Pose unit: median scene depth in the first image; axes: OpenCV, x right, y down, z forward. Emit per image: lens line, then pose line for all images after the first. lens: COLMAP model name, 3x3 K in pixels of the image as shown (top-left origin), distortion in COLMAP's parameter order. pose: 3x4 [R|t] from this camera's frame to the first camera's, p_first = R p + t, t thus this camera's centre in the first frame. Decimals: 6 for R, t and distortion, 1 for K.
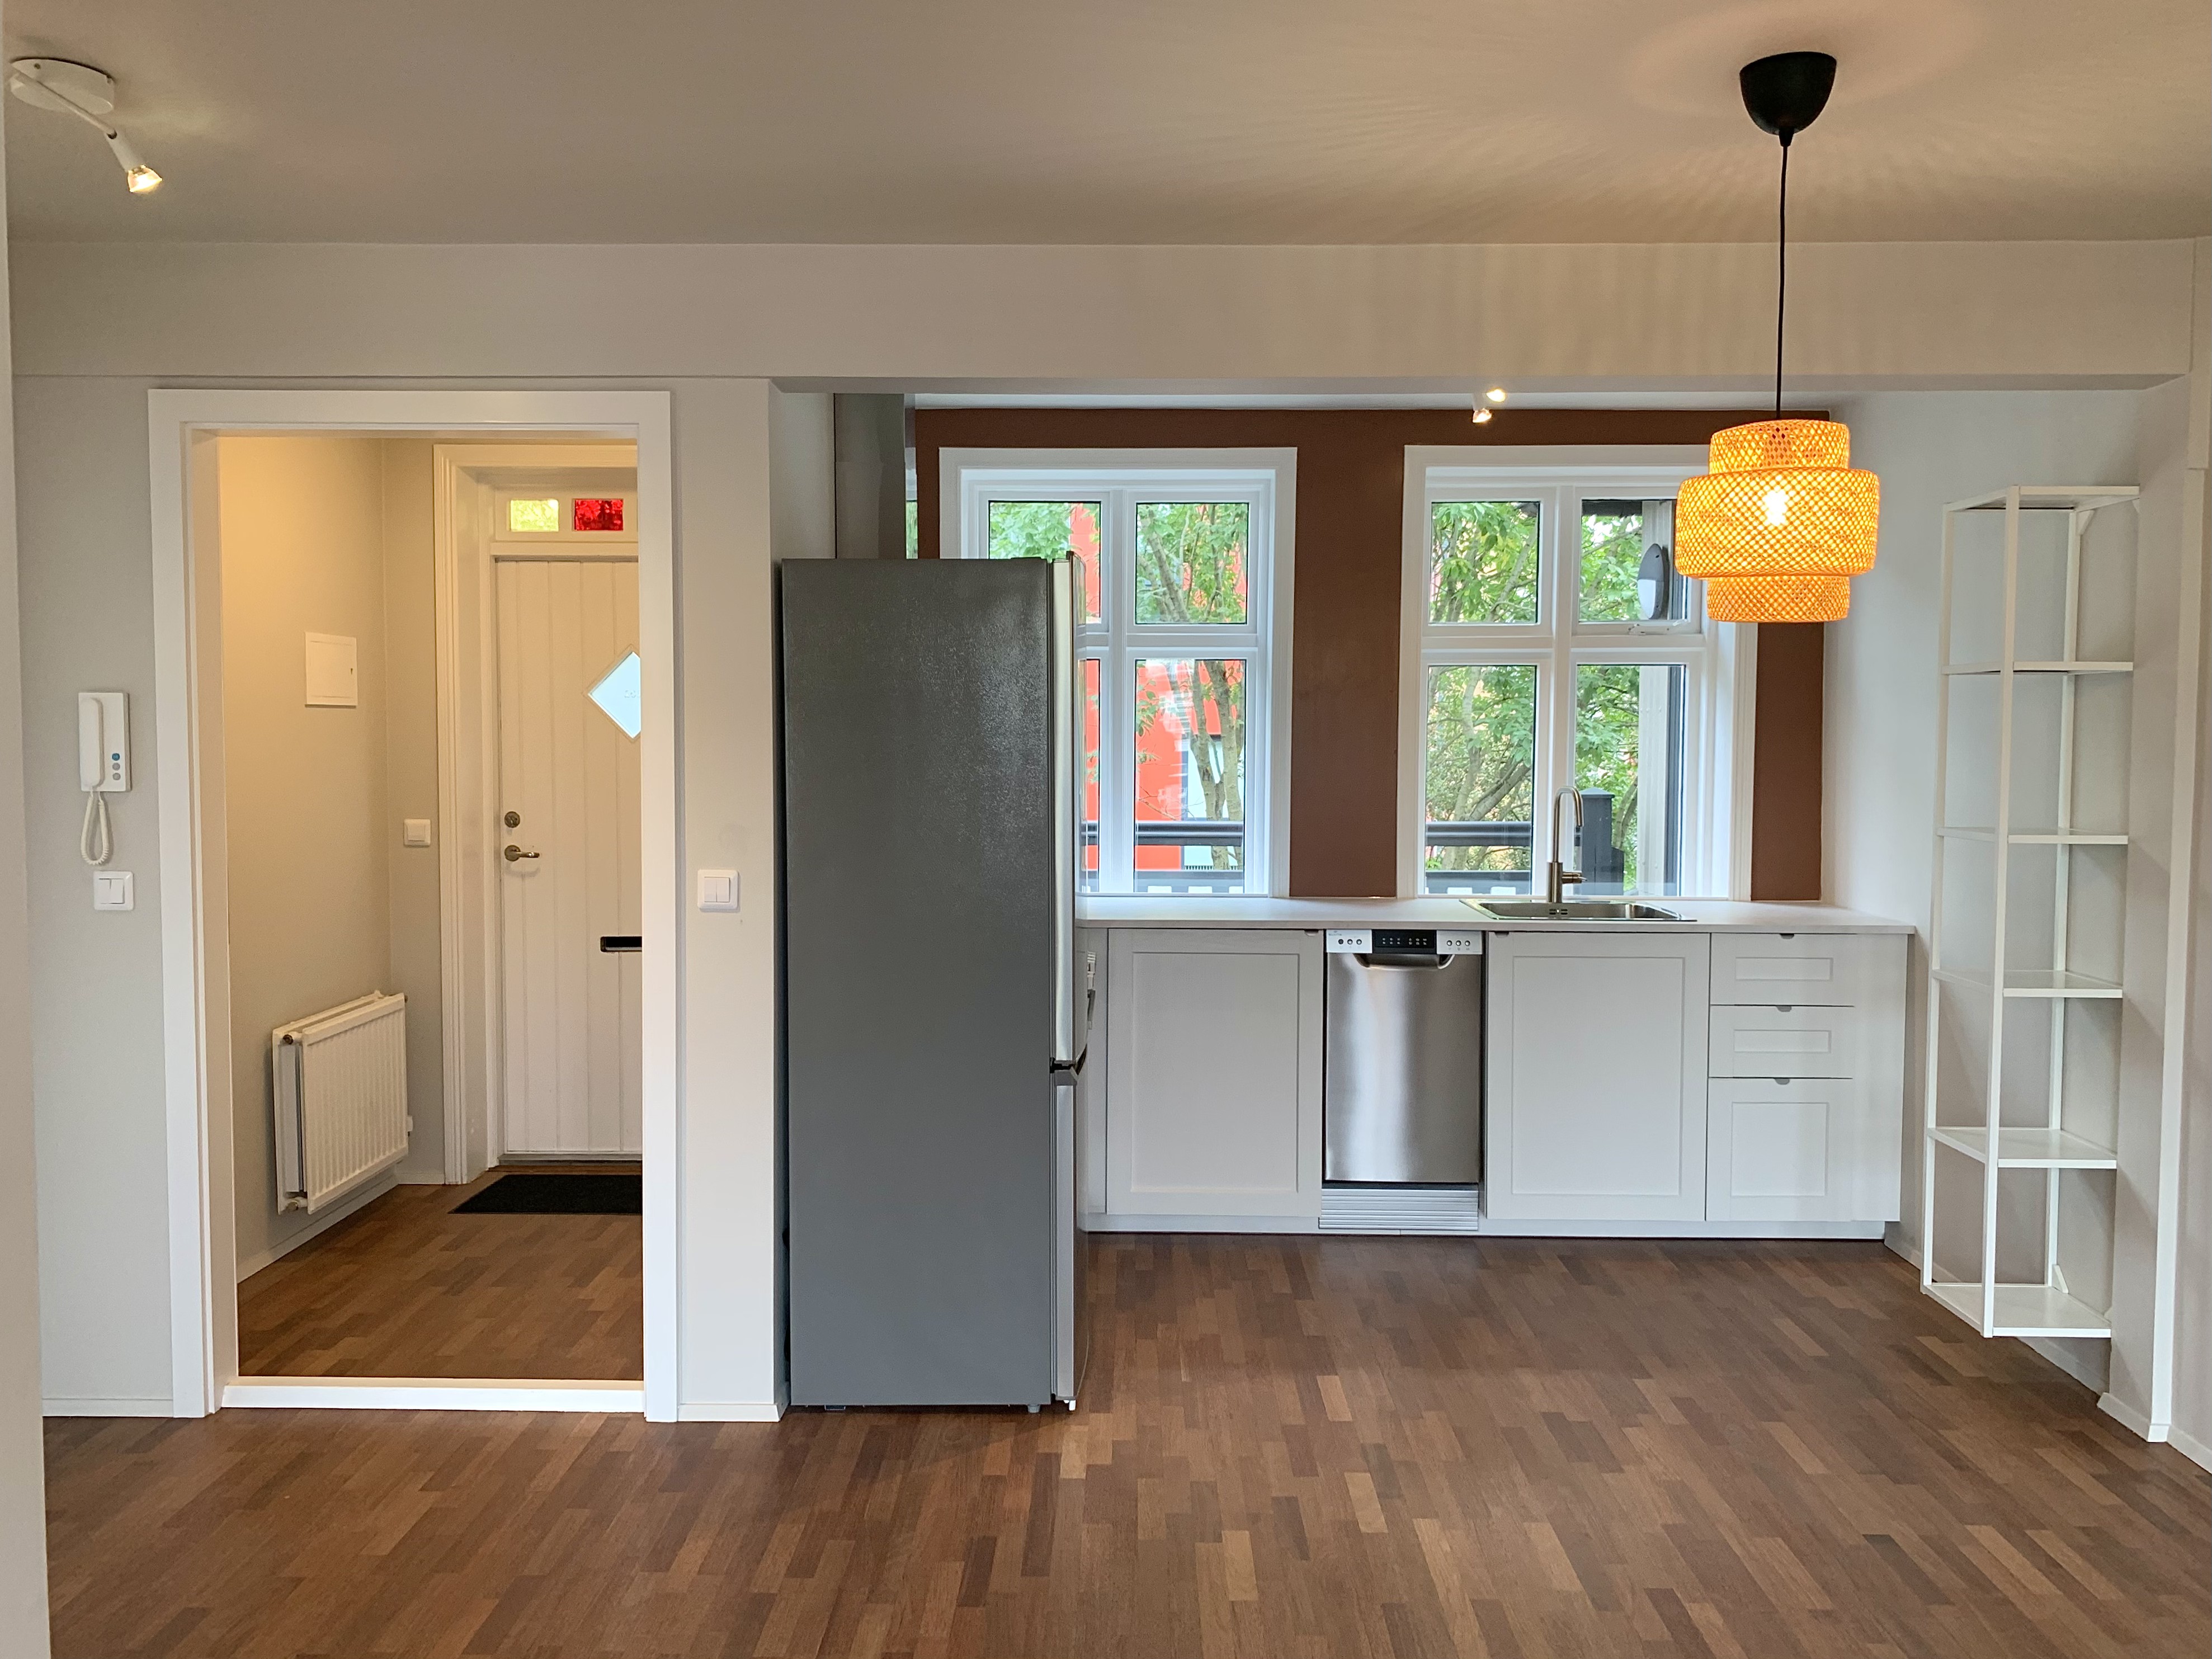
lens RADIAL K [[1819.4, 0, 1133.3], [0, 1819.4, 769.9], [0, 0, 1]] dist [0.077069, -0.107134]
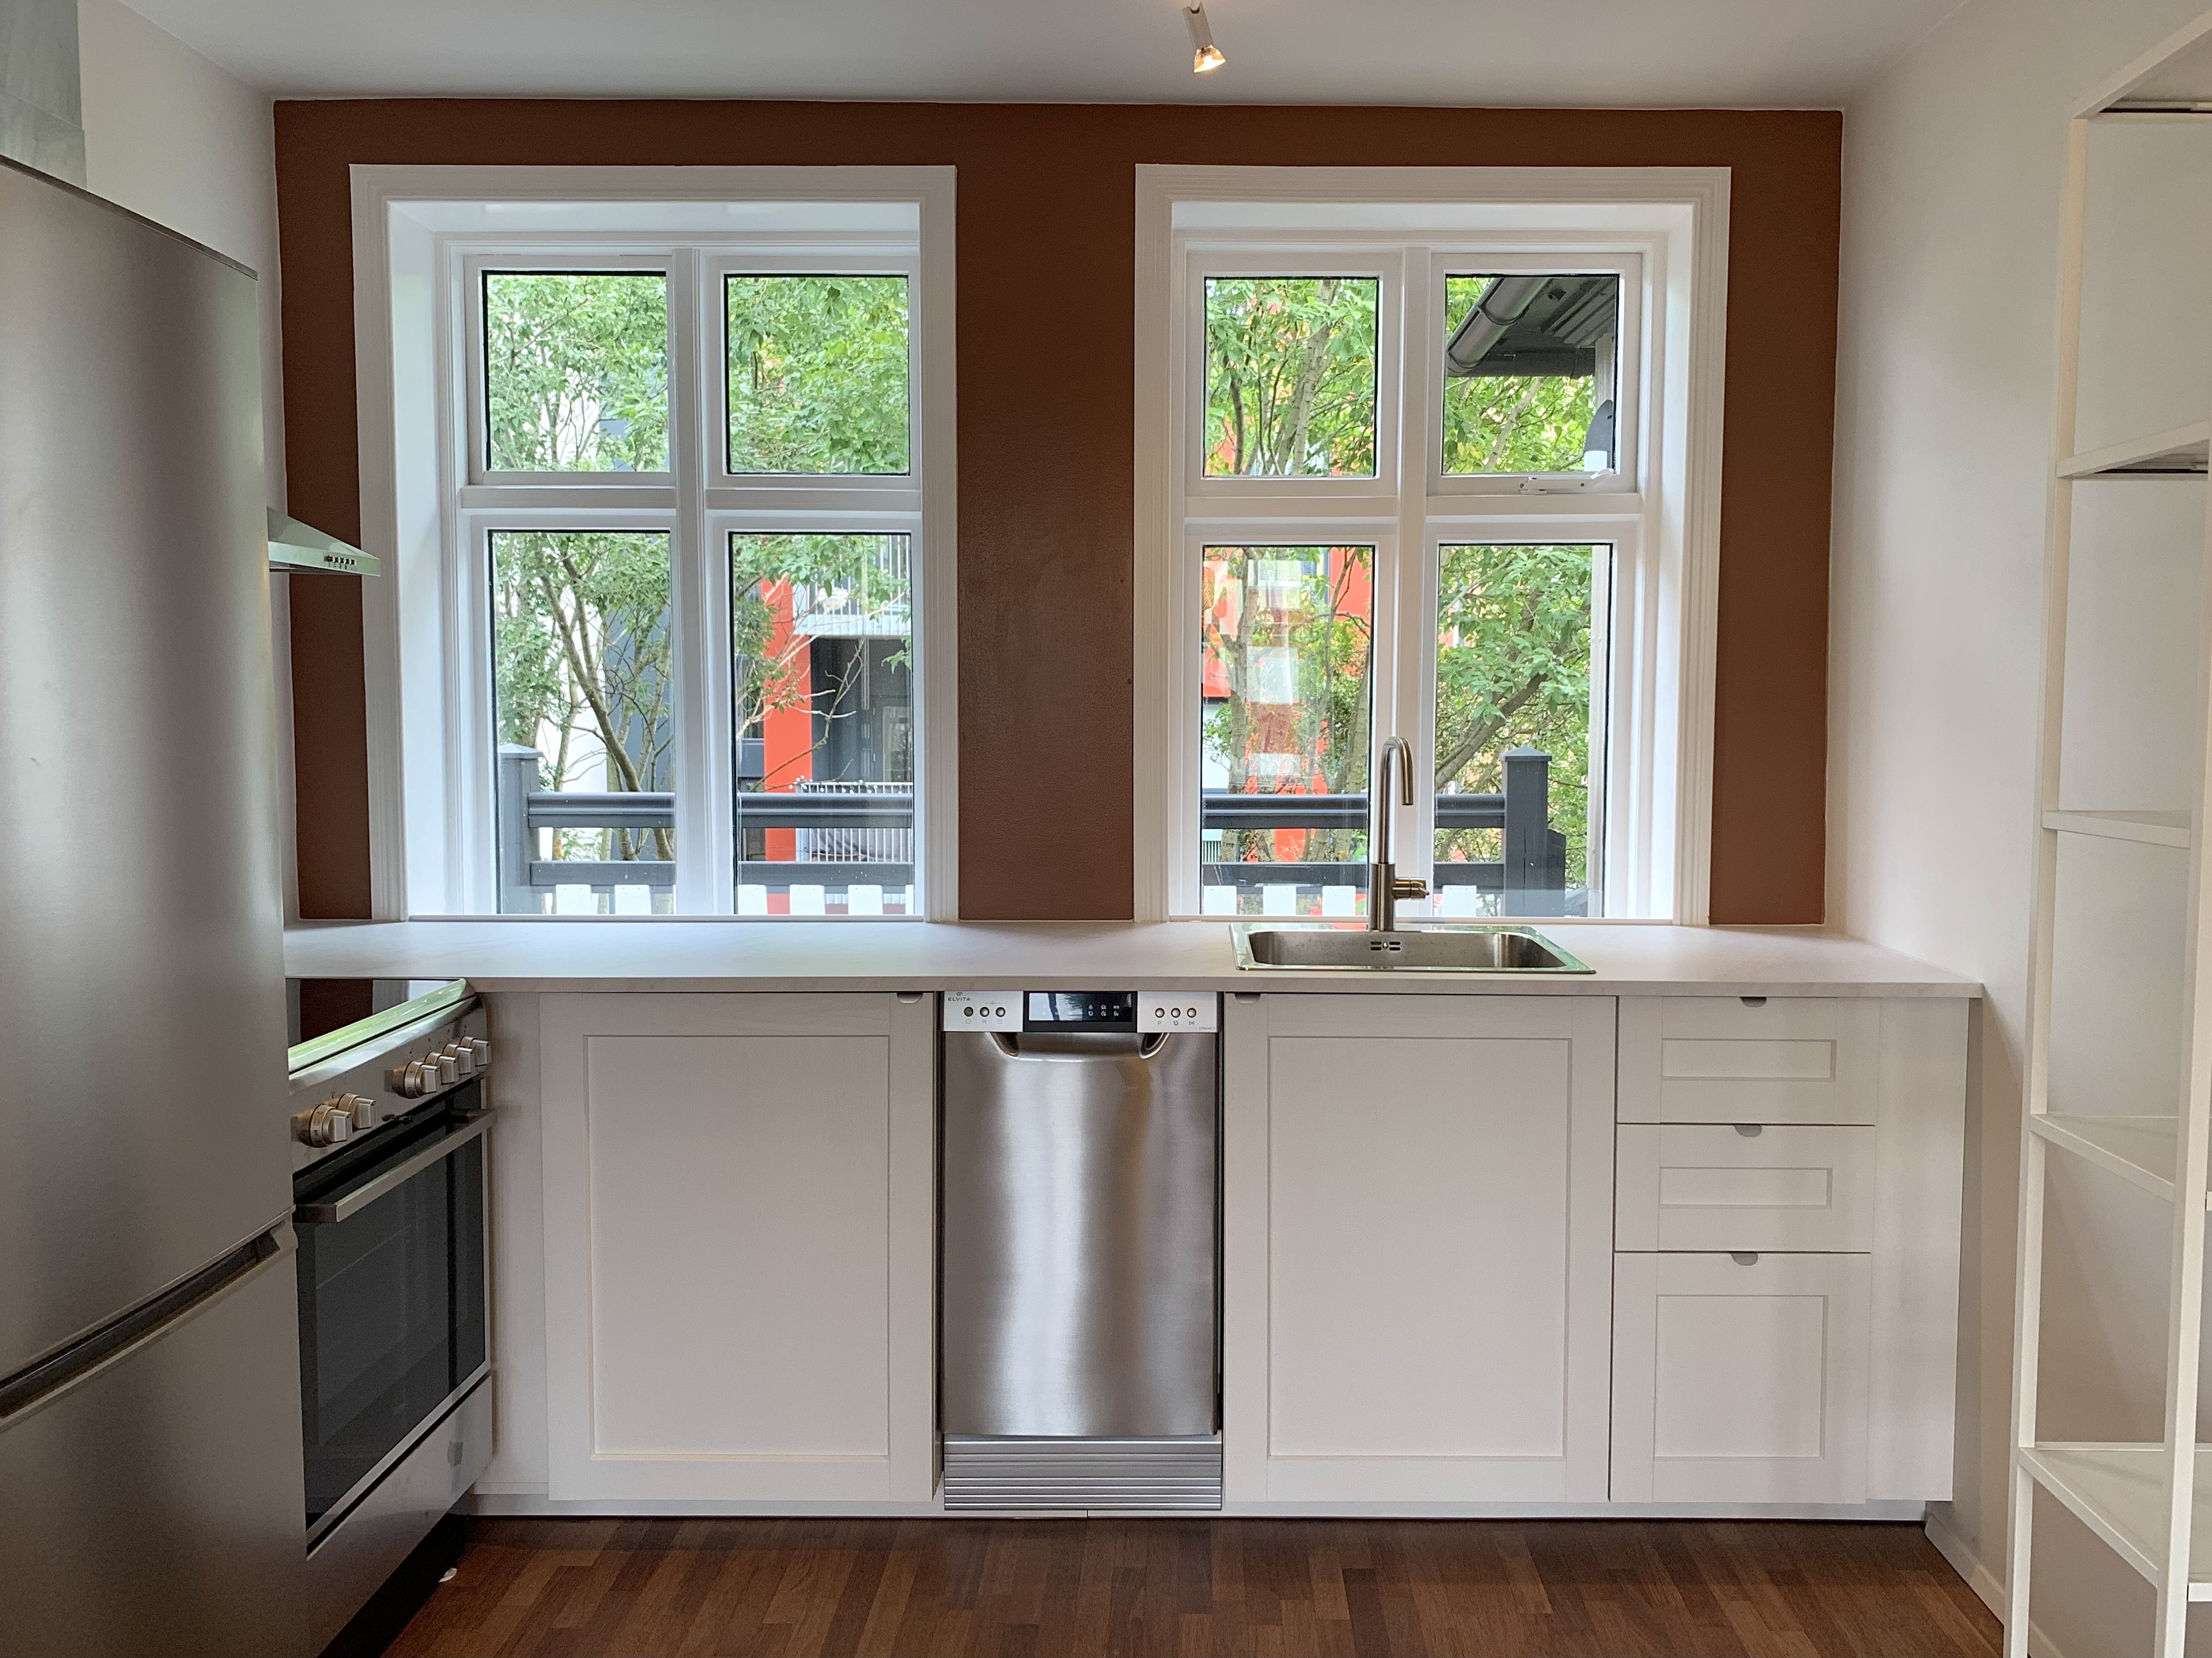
lens RADIAL K [[1793.8, 0, 1187.7], [0, 1793.8, 792.5], [0, 0, 1]] dist [0.087082, -0.098964]
pose [[0.999997, -0.001932, 0.001241, 0.183737], [0.001895, 0.999572, 0.029192, 0.010576], [-0.001296, -0.029190, 0.999573, 0.452027]]
